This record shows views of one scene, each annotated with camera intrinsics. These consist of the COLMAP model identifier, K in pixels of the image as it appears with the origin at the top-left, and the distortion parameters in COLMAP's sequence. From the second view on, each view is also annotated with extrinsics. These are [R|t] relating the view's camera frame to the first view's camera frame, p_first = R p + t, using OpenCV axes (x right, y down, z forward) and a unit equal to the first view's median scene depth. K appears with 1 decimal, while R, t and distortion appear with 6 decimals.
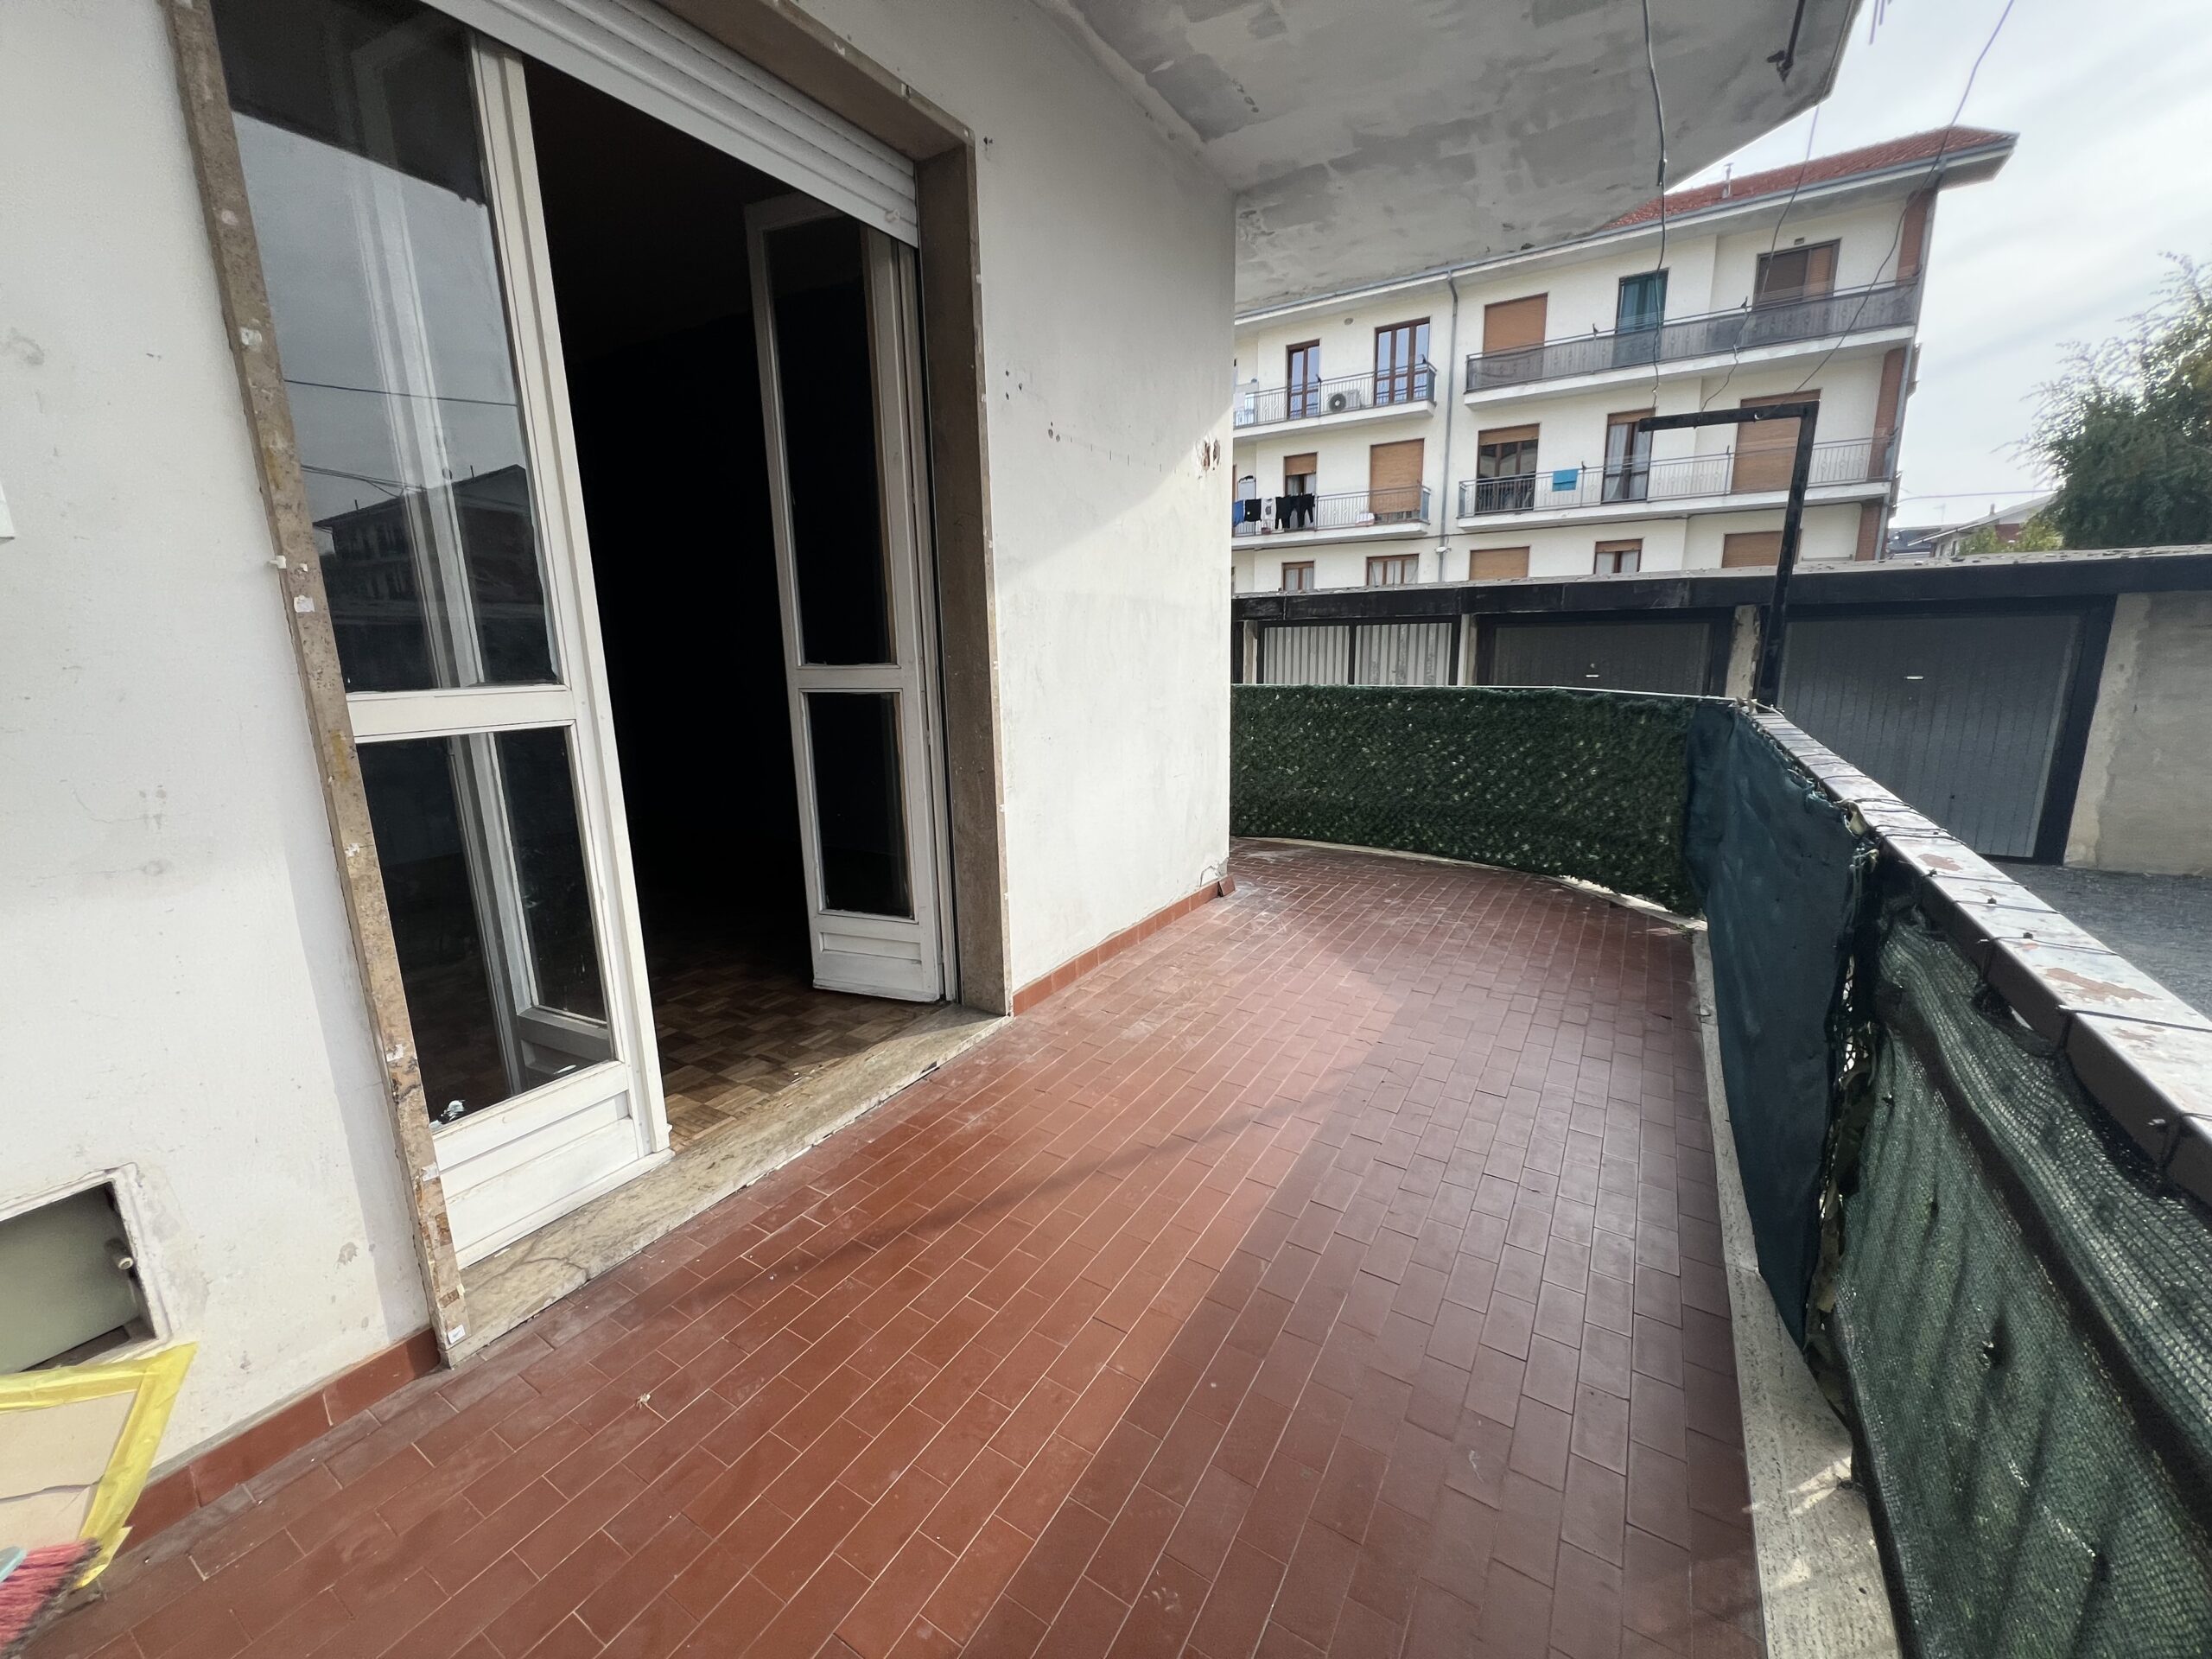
lens RADIAL K [[886.2, 0, 1100.6], [0, 886.2, 827.0], [0, 0, 1]] dist [-0.001395, 0.000672]
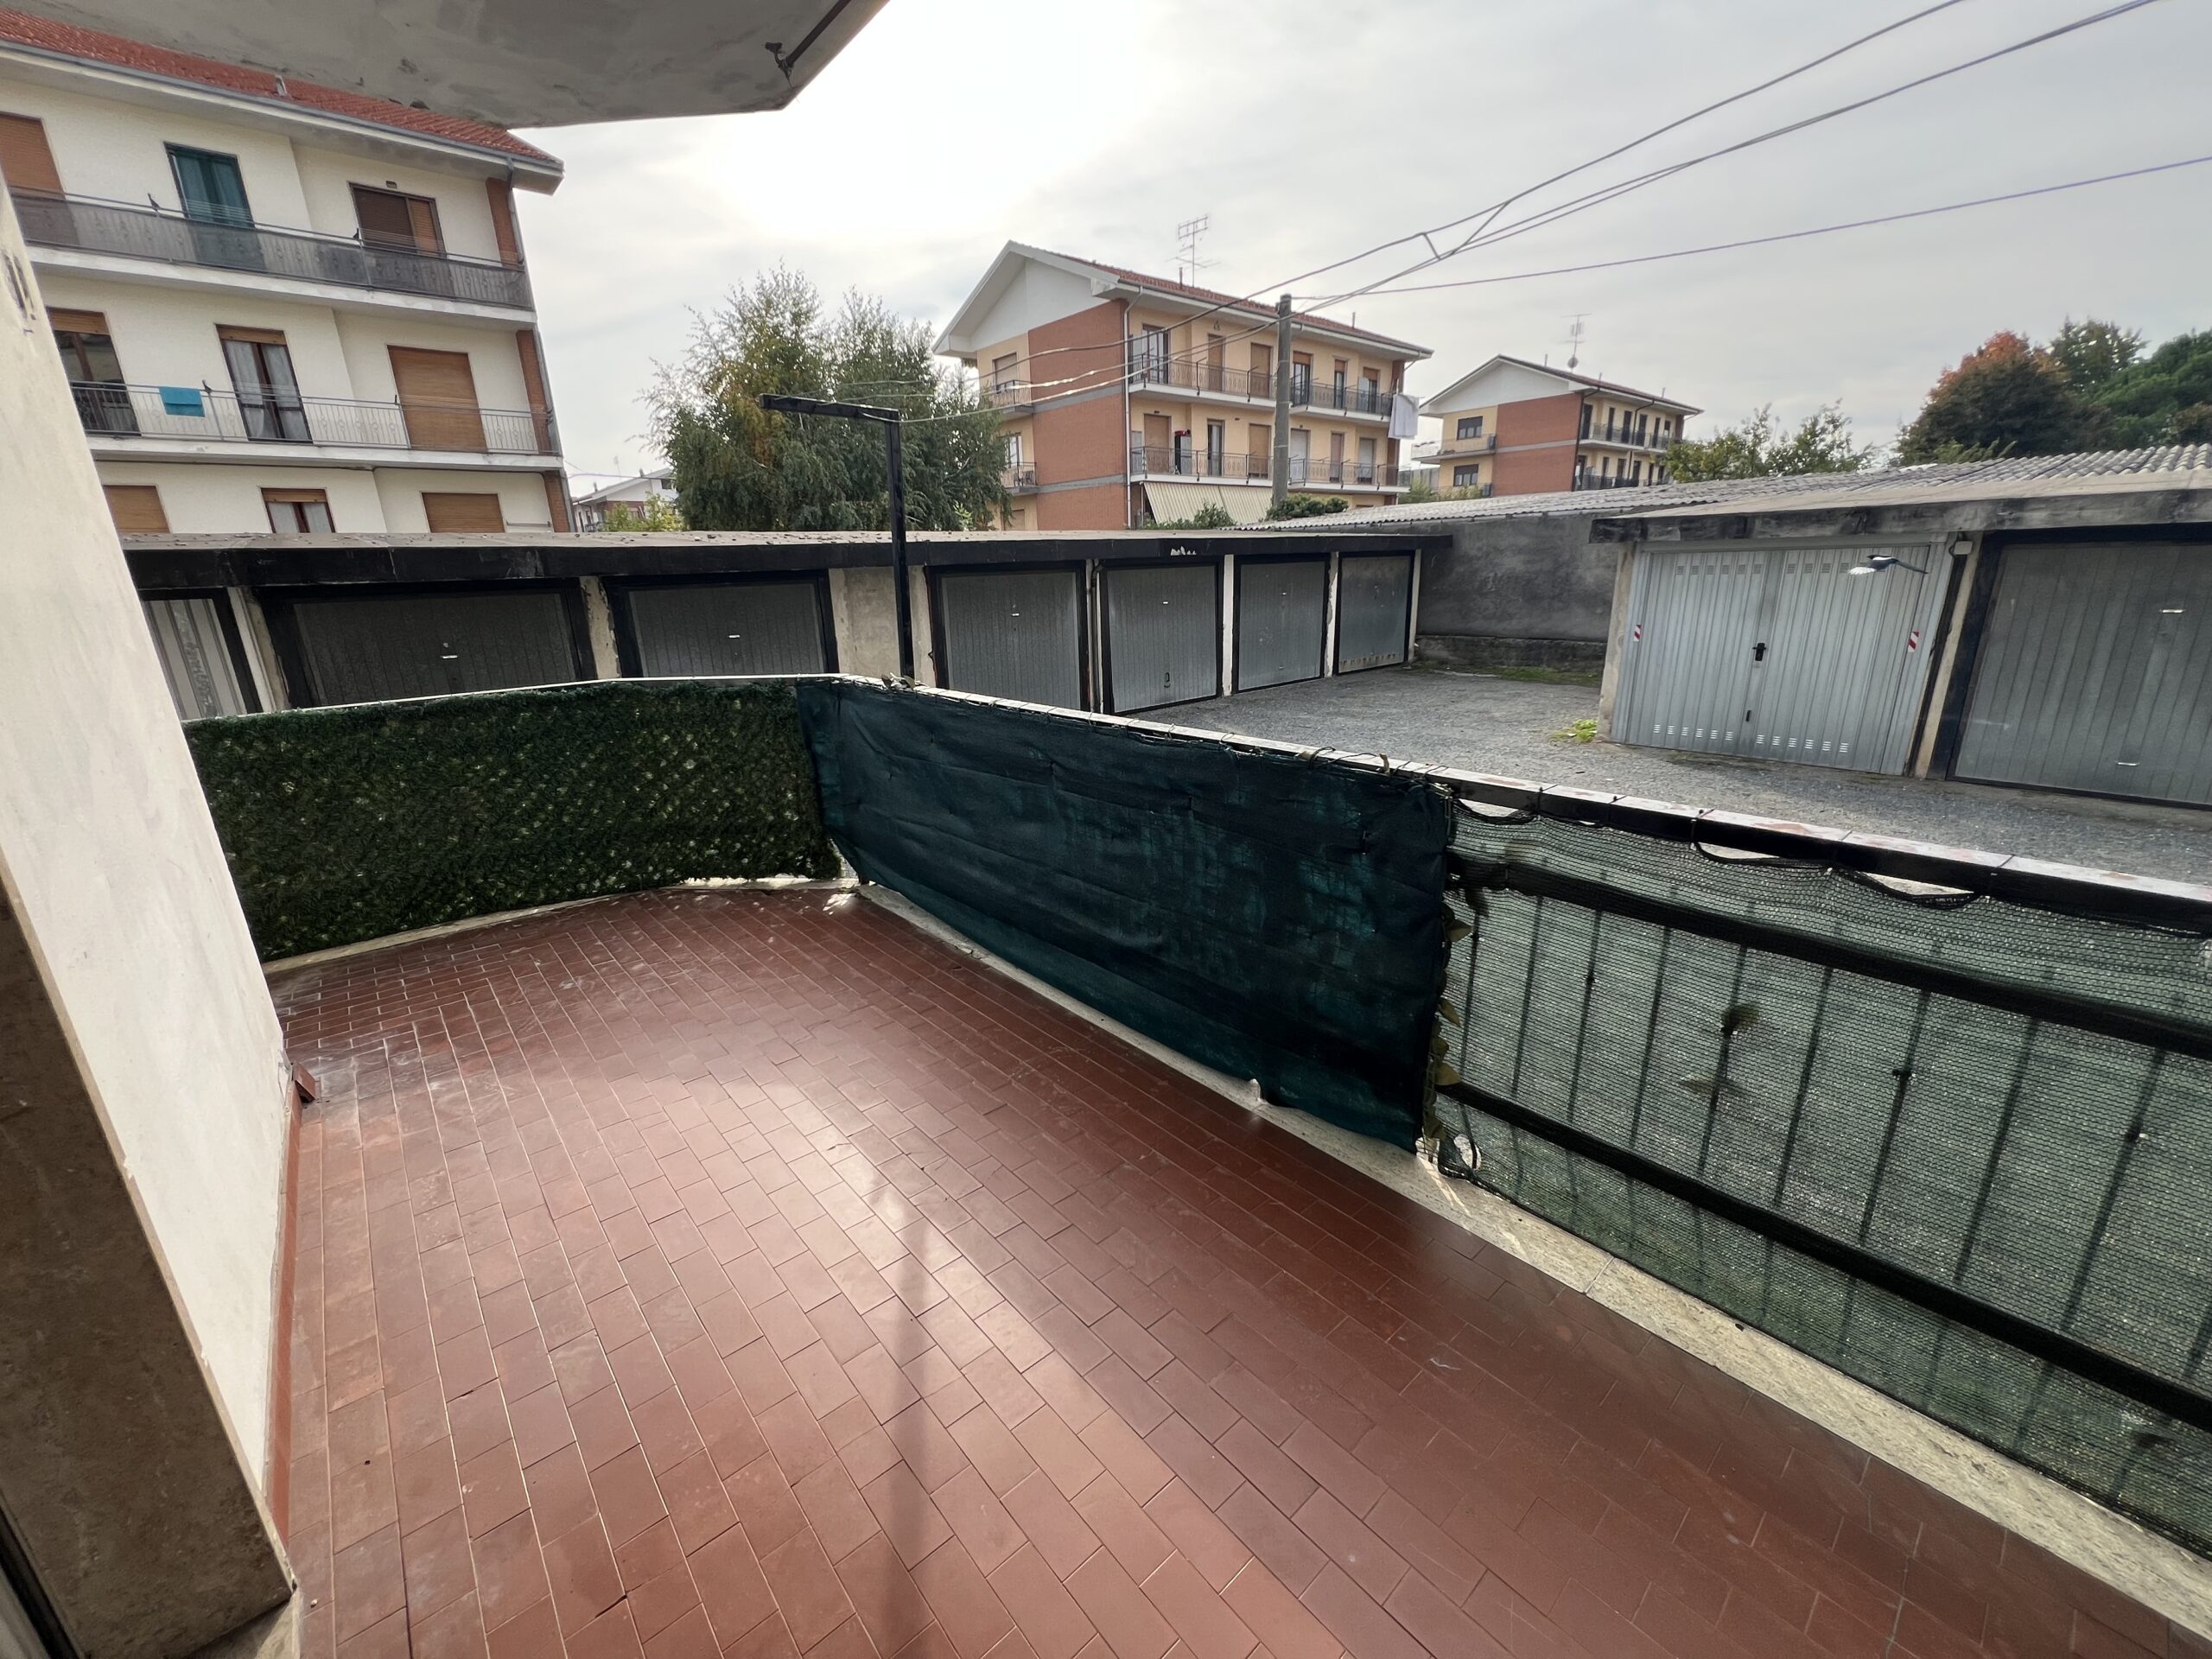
lens RADIAL K [[886.2, 0, 1096.3], [0, 886.2, 824.0], [0, 0, 1]] dist [-0.001395, 0.000672]
pose [[0.300056, -0.259089, 0.918063, -0.165472], [0.222257, 0.954910, 0.196846, -0.080645], [-0.927668, 0.144981, 0.344111, 0.254098]]
